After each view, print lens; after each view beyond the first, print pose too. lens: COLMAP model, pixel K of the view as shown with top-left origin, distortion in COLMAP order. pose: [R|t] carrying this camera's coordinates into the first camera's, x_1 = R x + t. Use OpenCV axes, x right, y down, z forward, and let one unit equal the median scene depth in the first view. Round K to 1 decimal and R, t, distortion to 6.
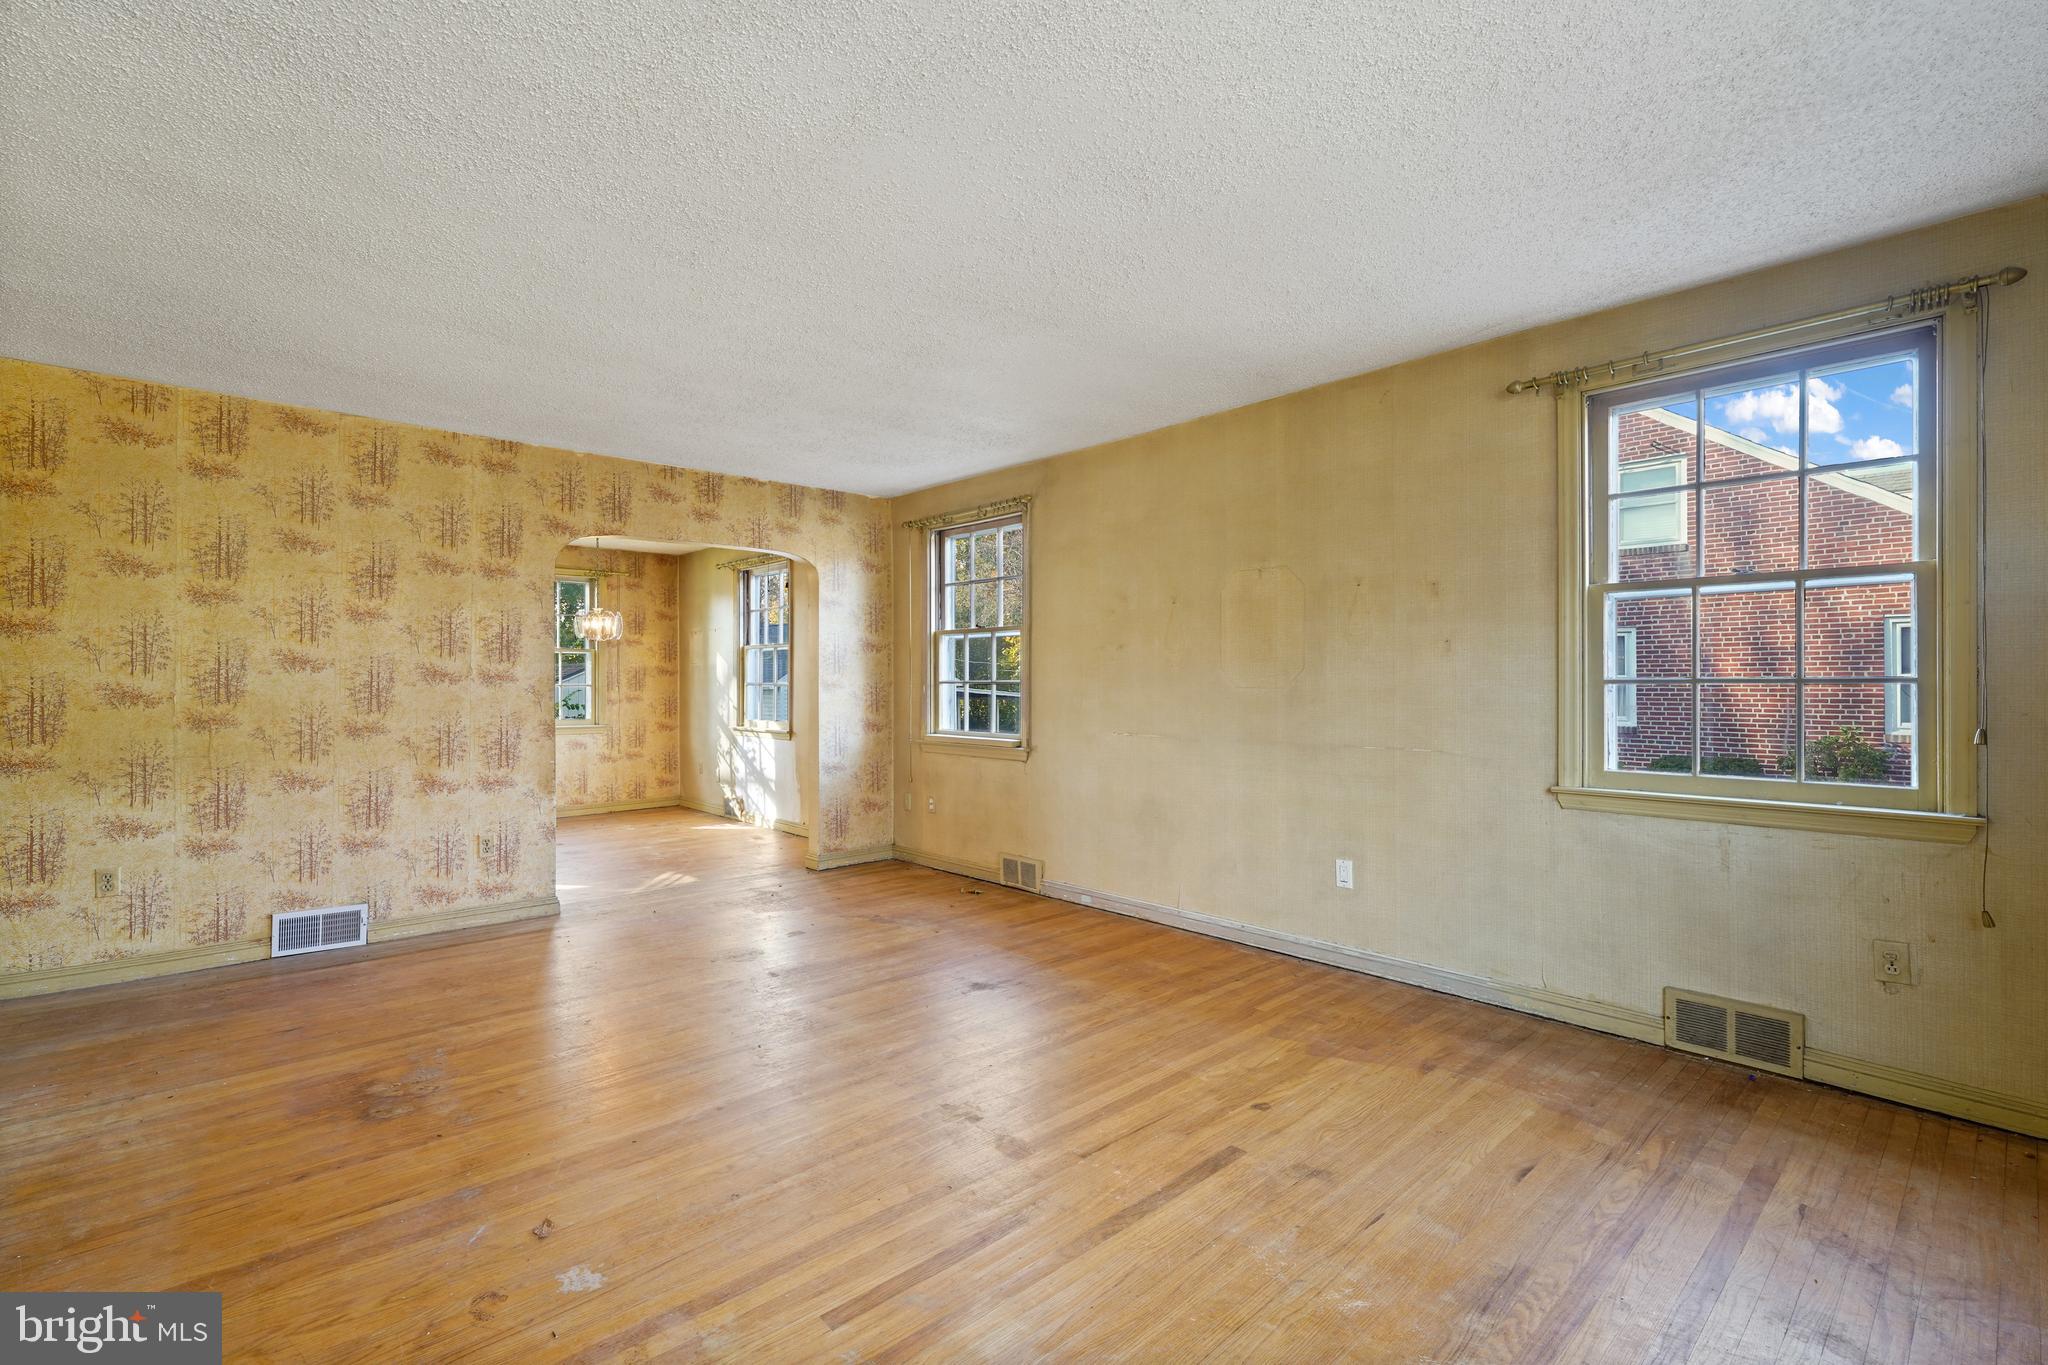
lens RADIAL K [[909.2, 0, 1024.0], [0, 909.2, 682.5], [0, 0, 1]] dist [-0.000195, 0.000320]
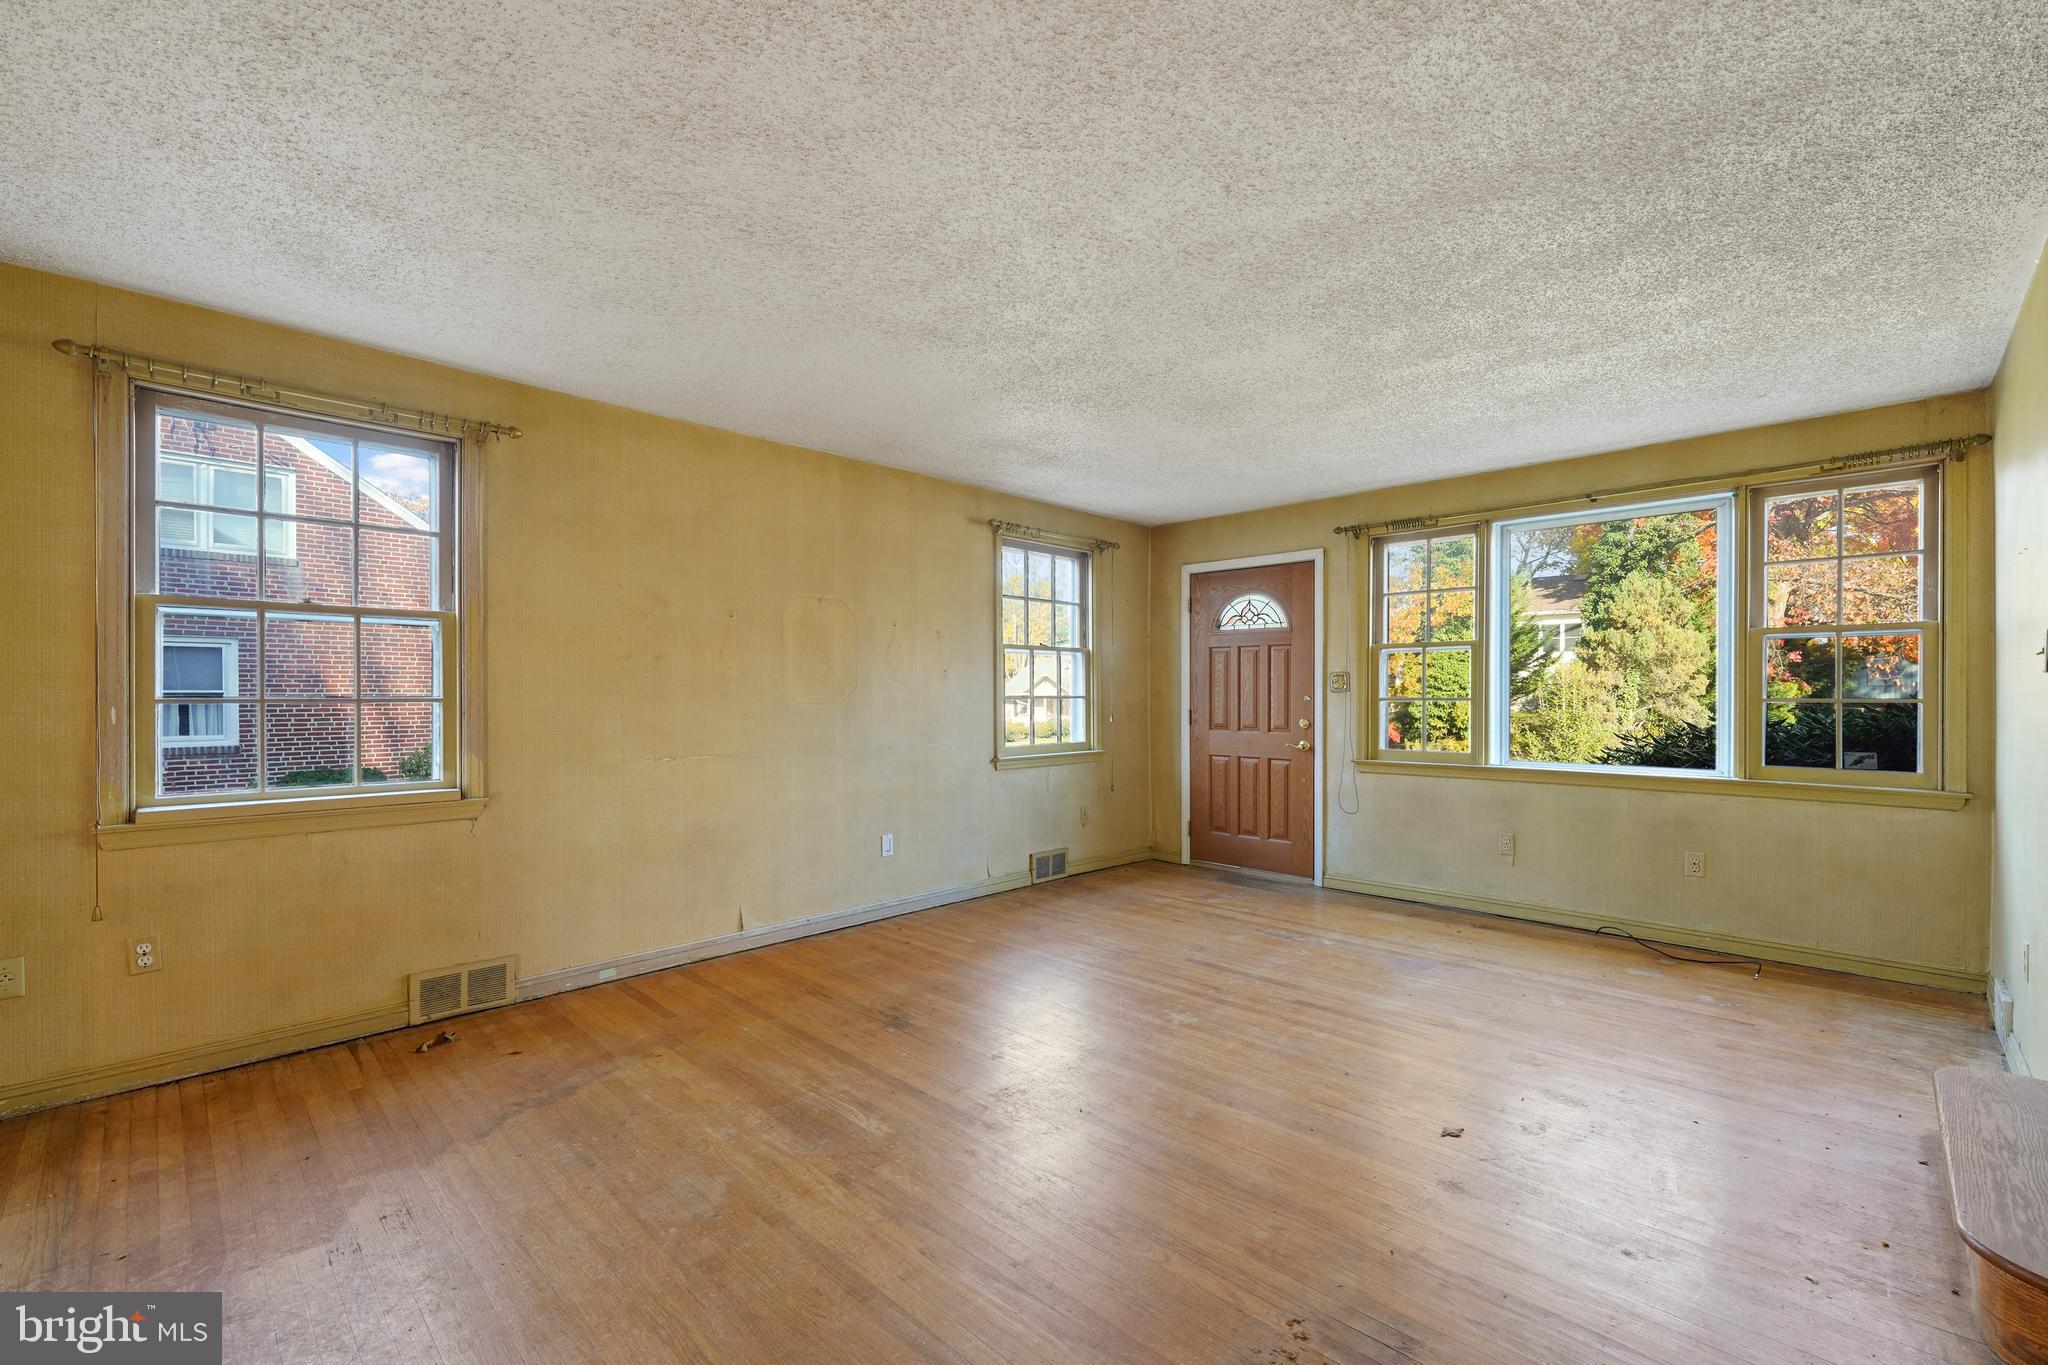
lens RADIAL K [[862.3, 0, 1011.8], [0, 862.3, 695.9], [0, 0, 1]] dist [0.000500, -0.000086]
pose [[-0.041422, 0.002354, 0.999139, -0.796699], [0.001112, 0.999997, -0.002310, -0.001244], [-0.999141, 0.001016, -0.041425, 0.778469]]
